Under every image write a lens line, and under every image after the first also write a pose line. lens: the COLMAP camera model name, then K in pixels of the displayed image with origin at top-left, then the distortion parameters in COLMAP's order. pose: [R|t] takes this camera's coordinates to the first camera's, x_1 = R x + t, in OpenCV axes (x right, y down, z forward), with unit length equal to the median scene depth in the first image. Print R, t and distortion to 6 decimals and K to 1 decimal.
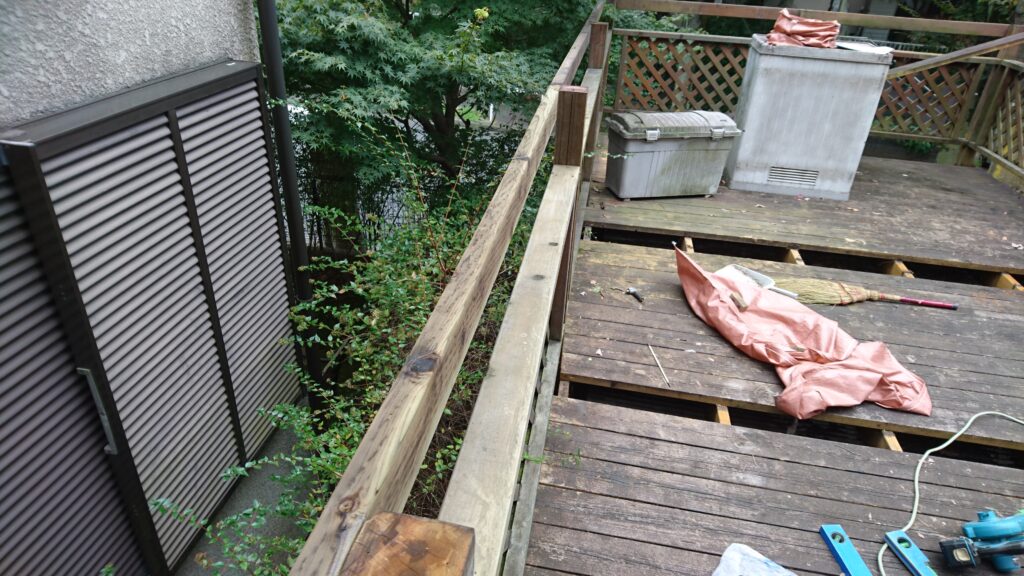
lens RADIAL K [[613.5, 0, 503.3], [0, 613.5, 288.0], [0, 0, 1]] dist [0.001347, -0.015222]
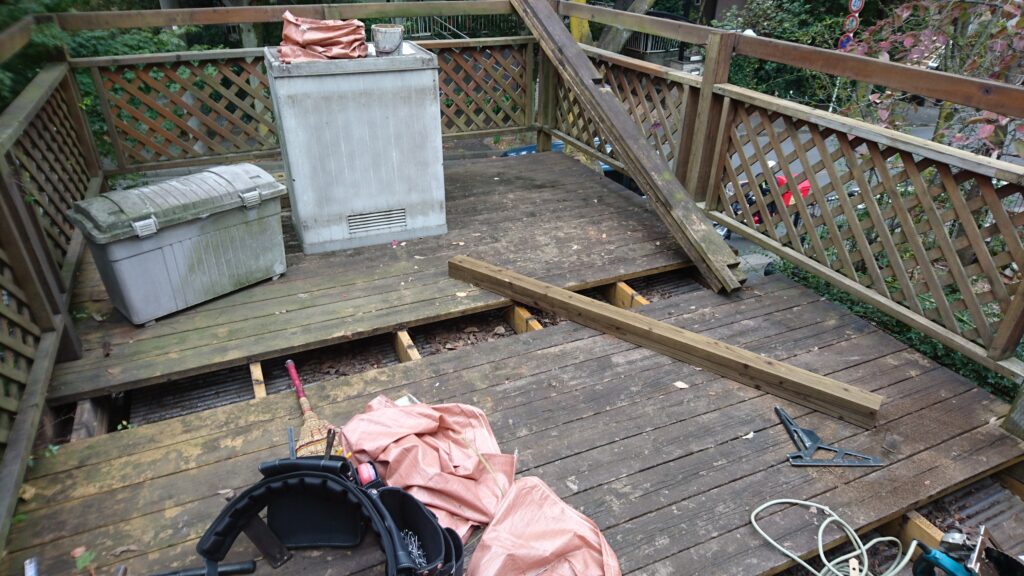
lens RADIAL K [[613.5, 0, 517.4], [0, 613.5, 293.4], [0, 0, 1]] dist [0.001347, -0.015222]
pose [[0.808666, -0.312586, 0.498346, 0.211968], [0.300039, 0.947833, 0.107653, -0.134068], [-0.505999, 0.062468, 0.860269, 0.258541]]
